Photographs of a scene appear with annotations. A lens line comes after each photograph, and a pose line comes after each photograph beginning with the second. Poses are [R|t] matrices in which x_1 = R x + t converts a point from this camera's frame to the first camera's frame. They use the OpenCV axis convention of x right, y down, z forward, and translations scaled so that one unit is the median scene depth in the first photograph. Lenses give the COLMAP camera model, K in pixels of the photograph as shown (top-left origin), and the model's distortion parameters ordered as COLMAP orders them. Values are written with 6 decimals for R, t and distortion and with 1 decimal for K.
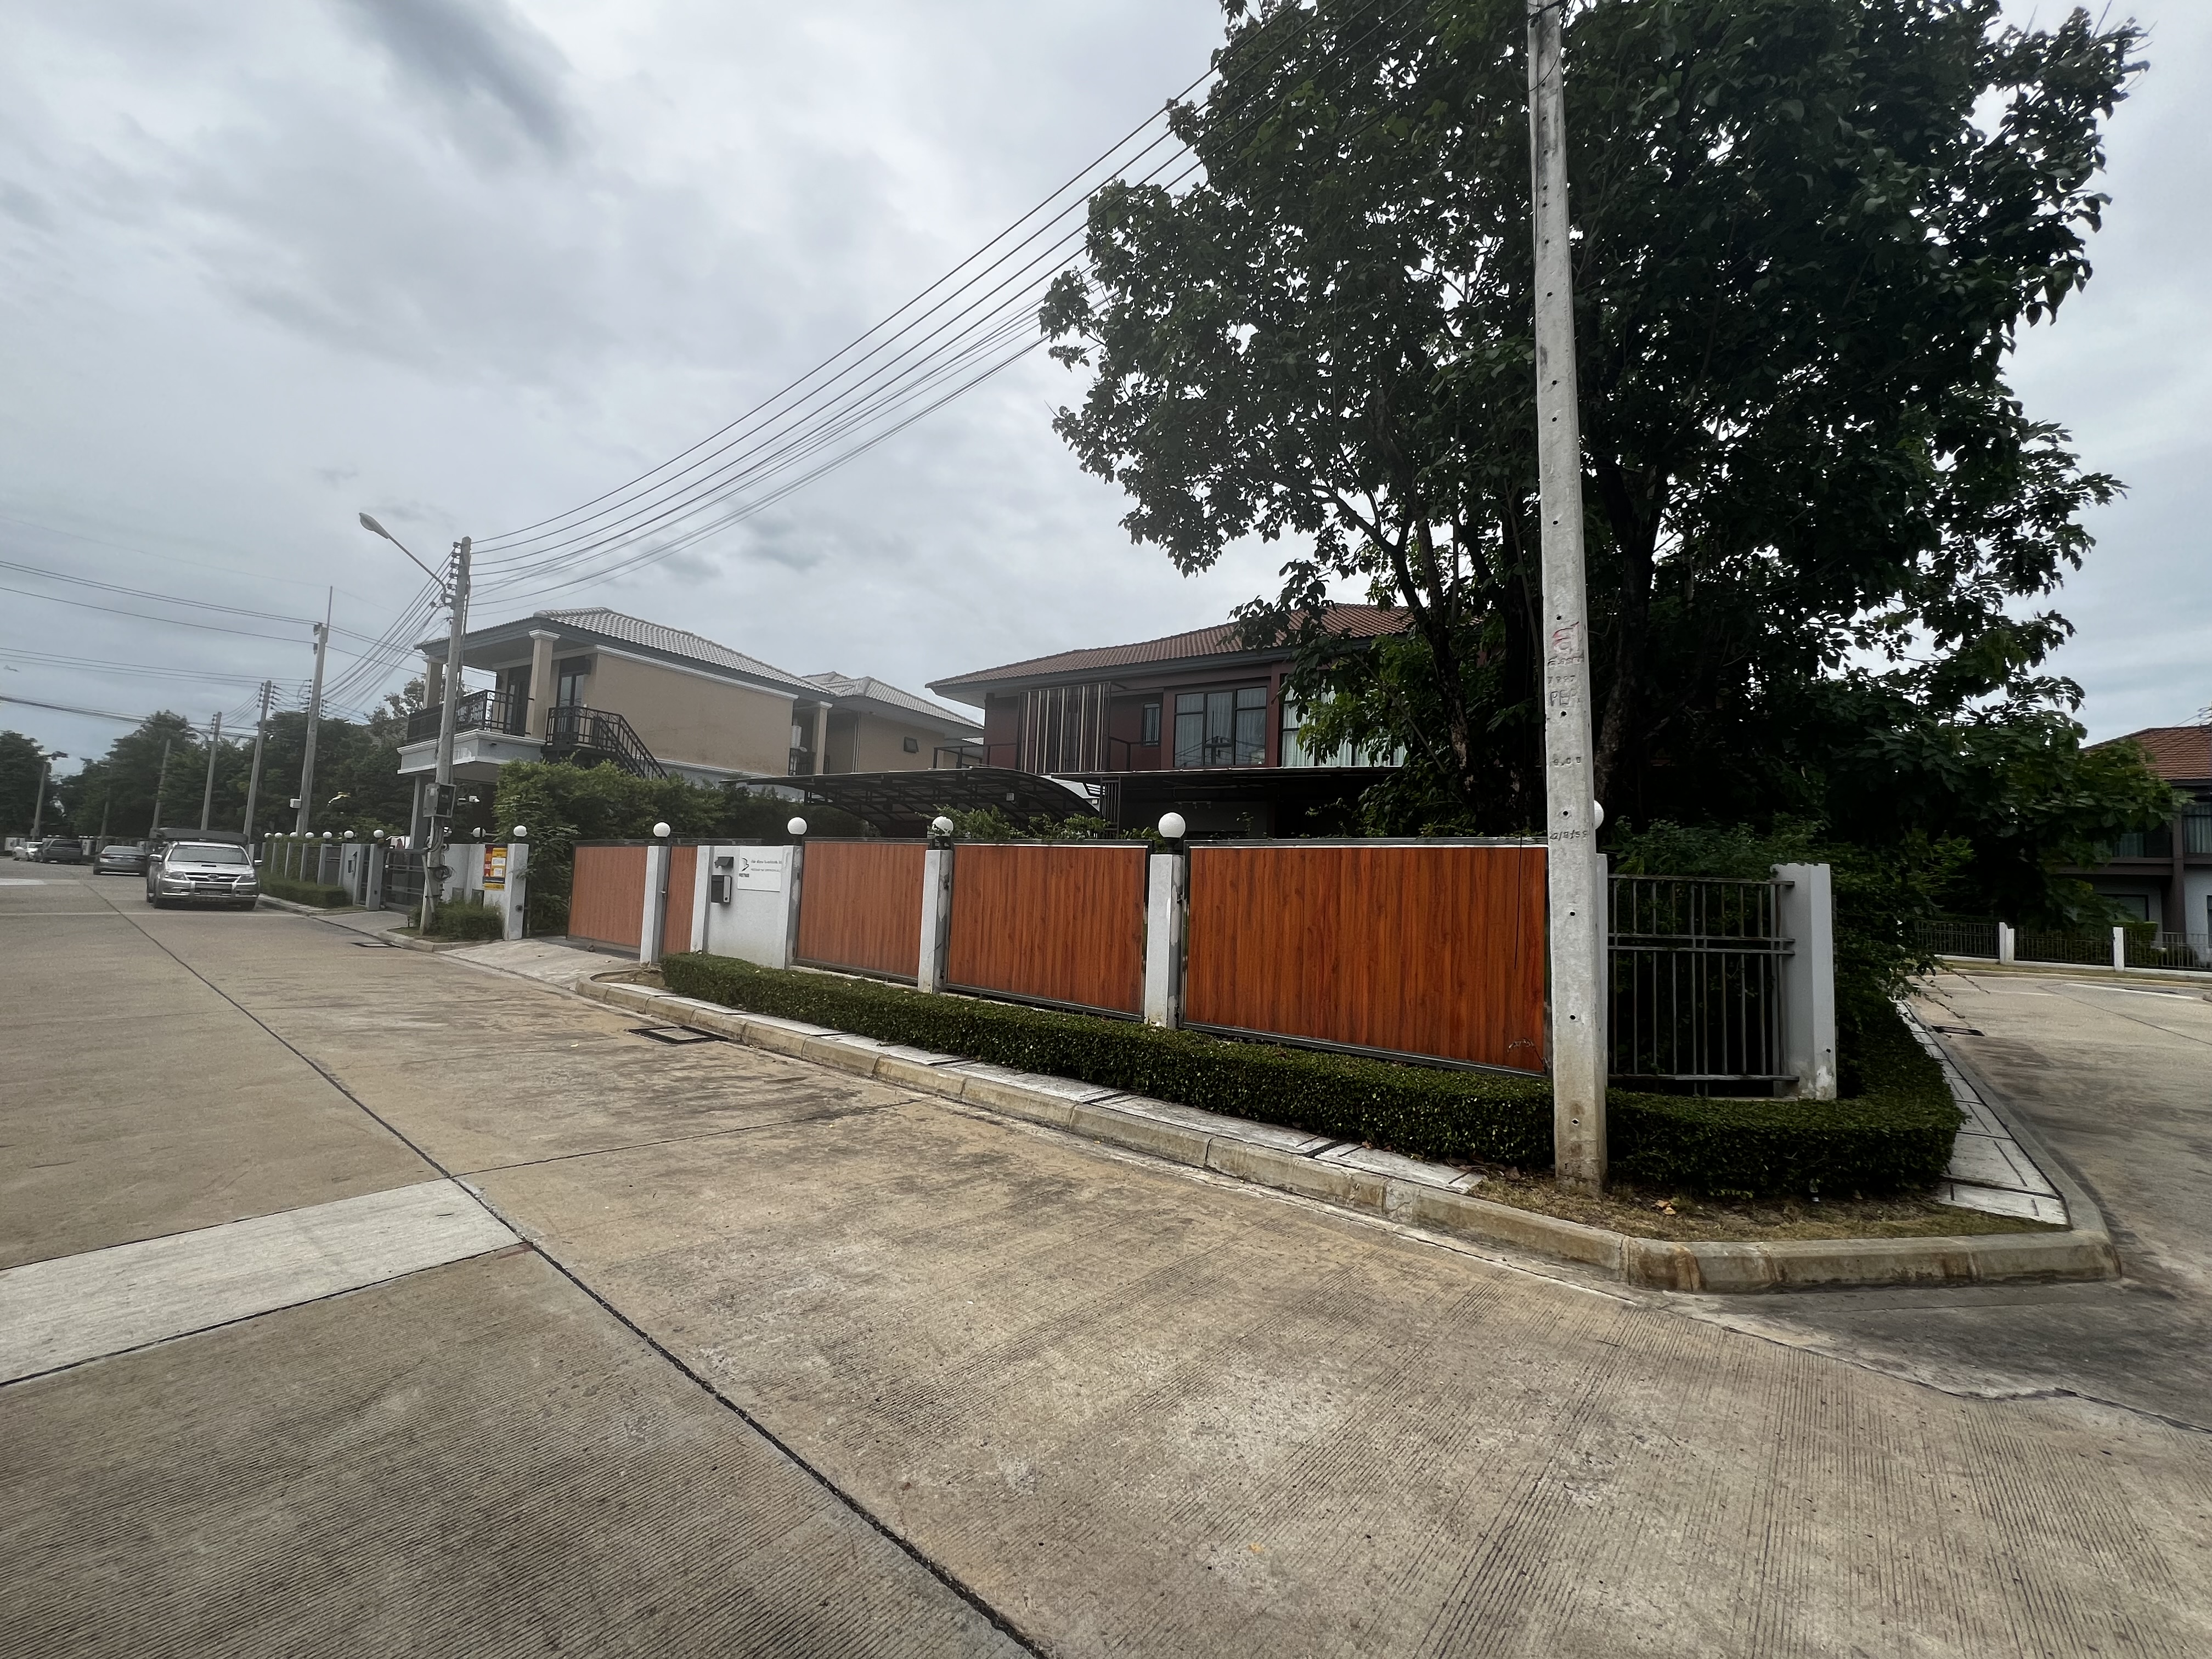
lens RADIAL K [[893.1, 0, 1093.8], [0, 893.1, 827.3], [0, 0, 1]] dist [-0.002024, -0.000117]
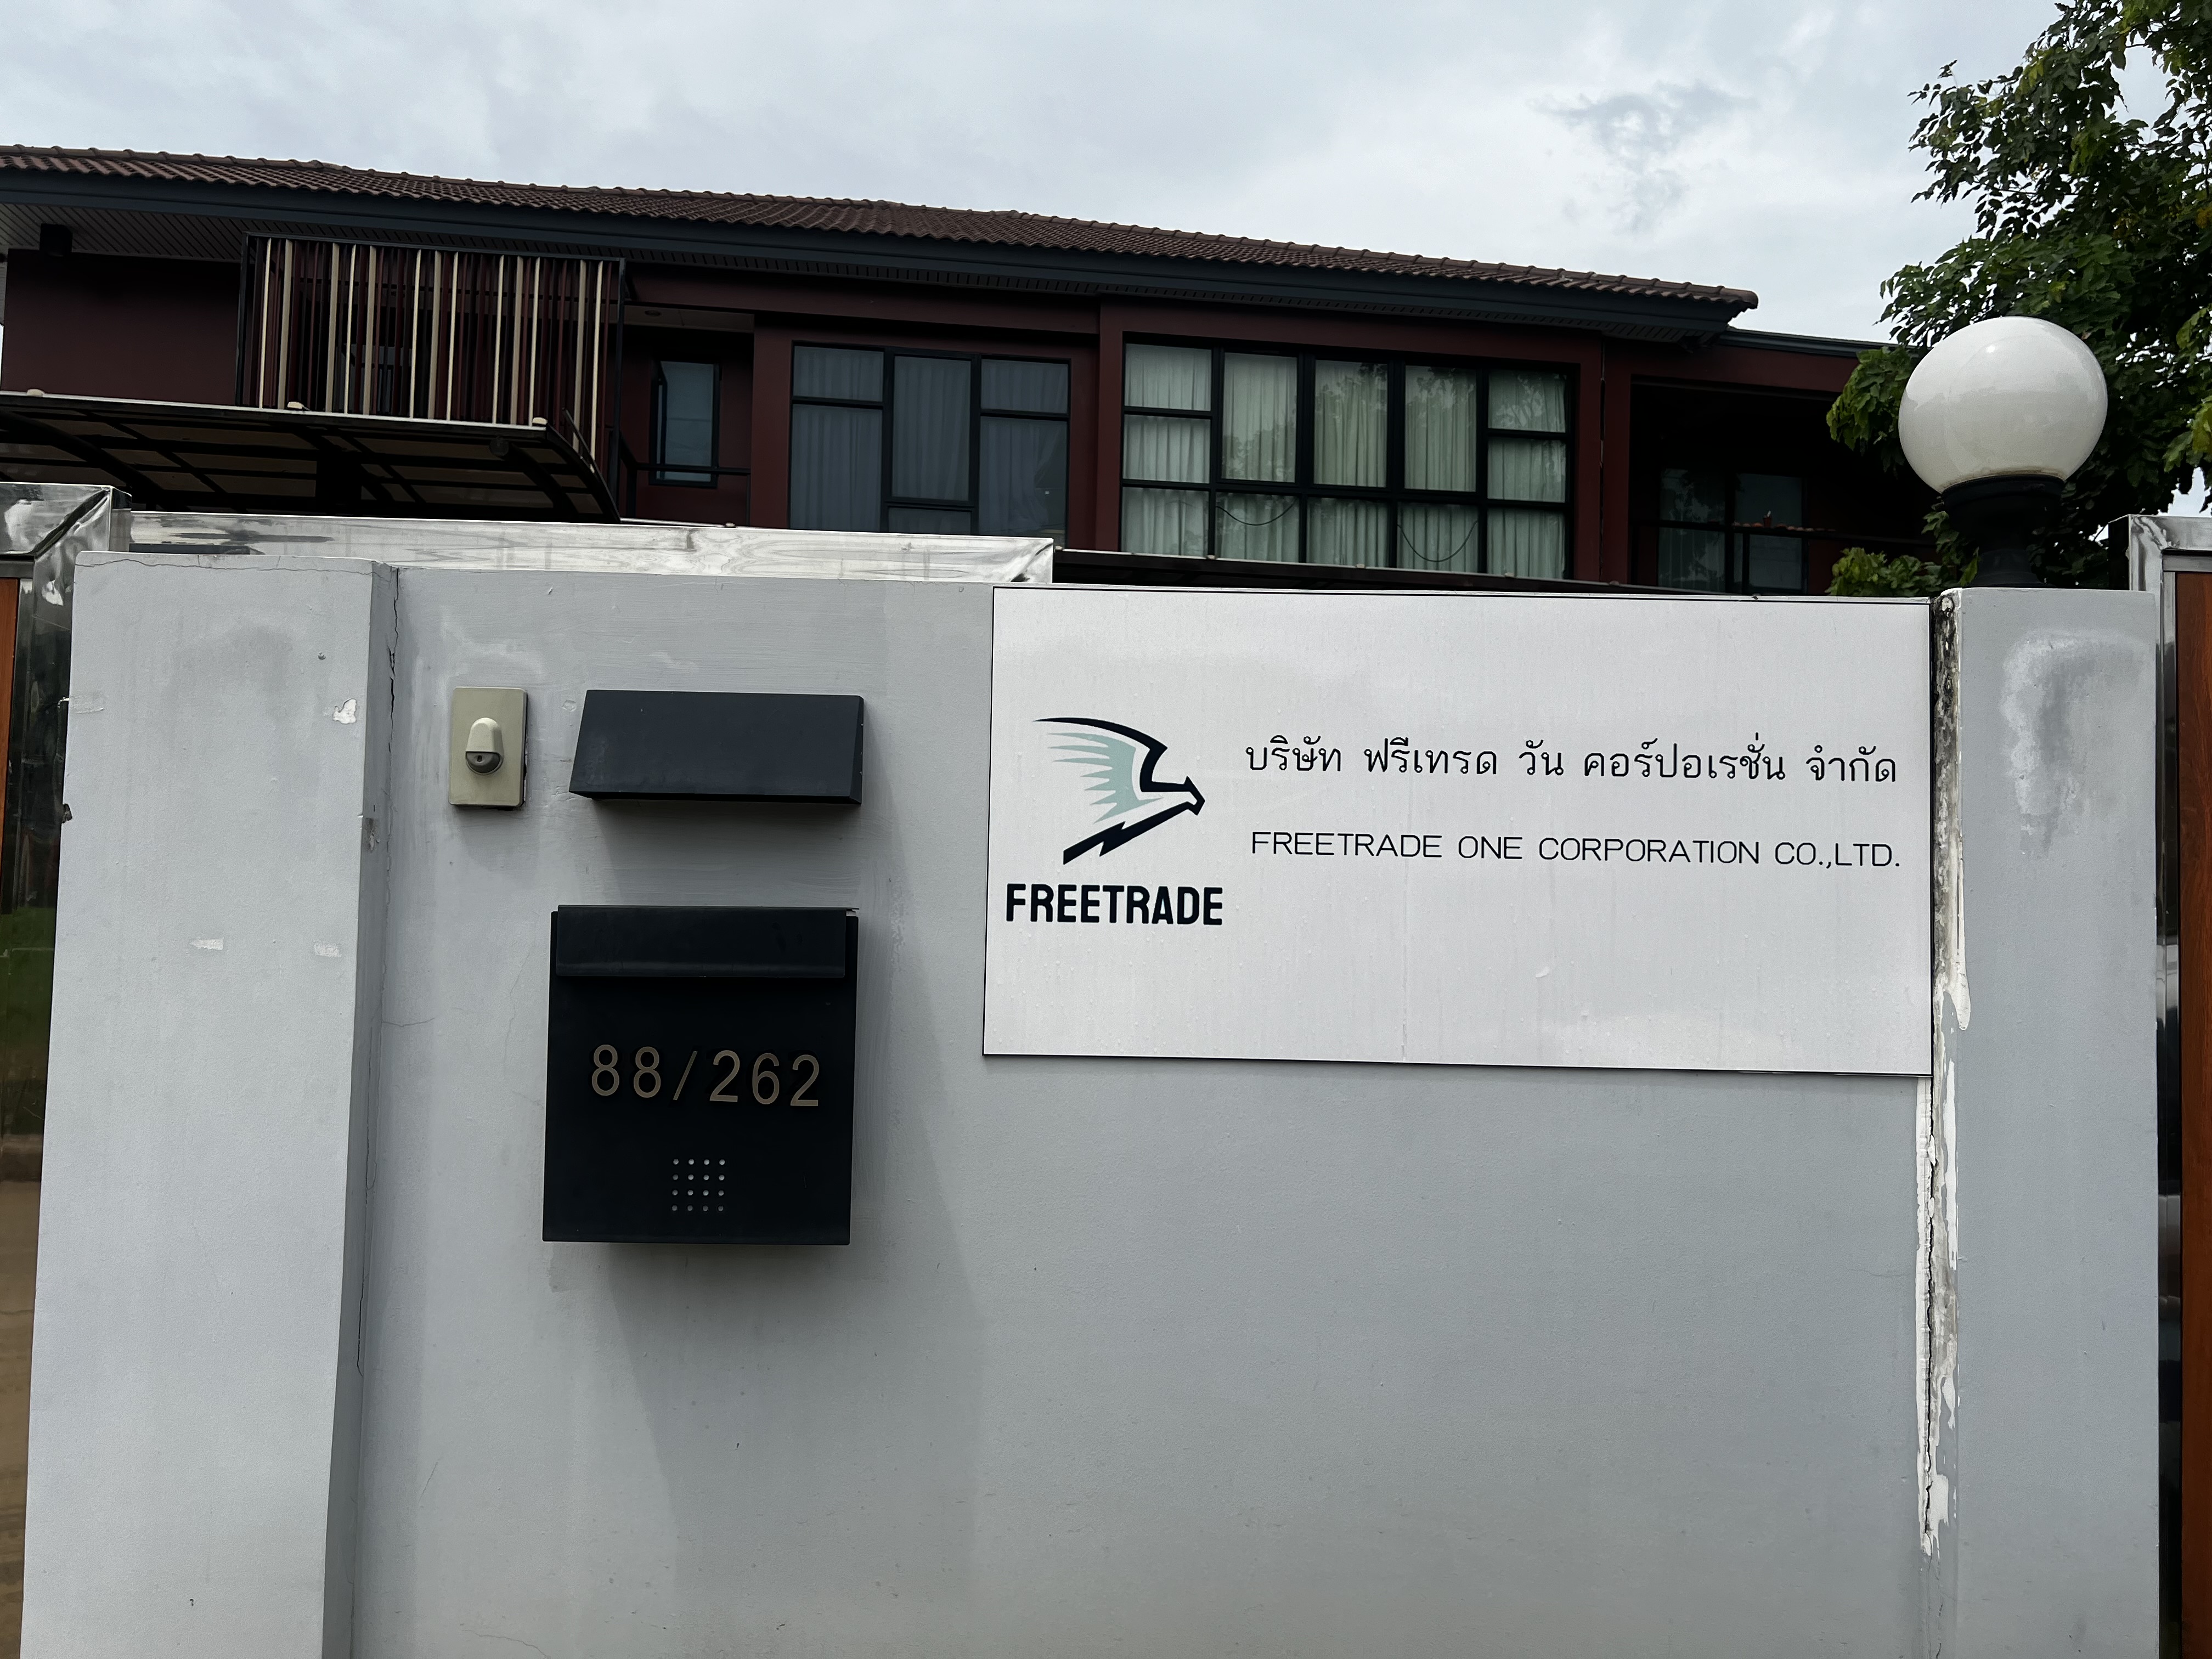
lens RADIAL K [[1648.8, 0, 1110.9], [0, 1648.8, 827.1], [0, 0, 1]] dist [0.047920, -0.000928]
pose [[0.752398, 0.001328, 0.658707, -0.494999], [-0.025309, 0.999318, 0.026894, 0.040784], [-0.658222, -0.036906, 0.751918, 0.858995]]
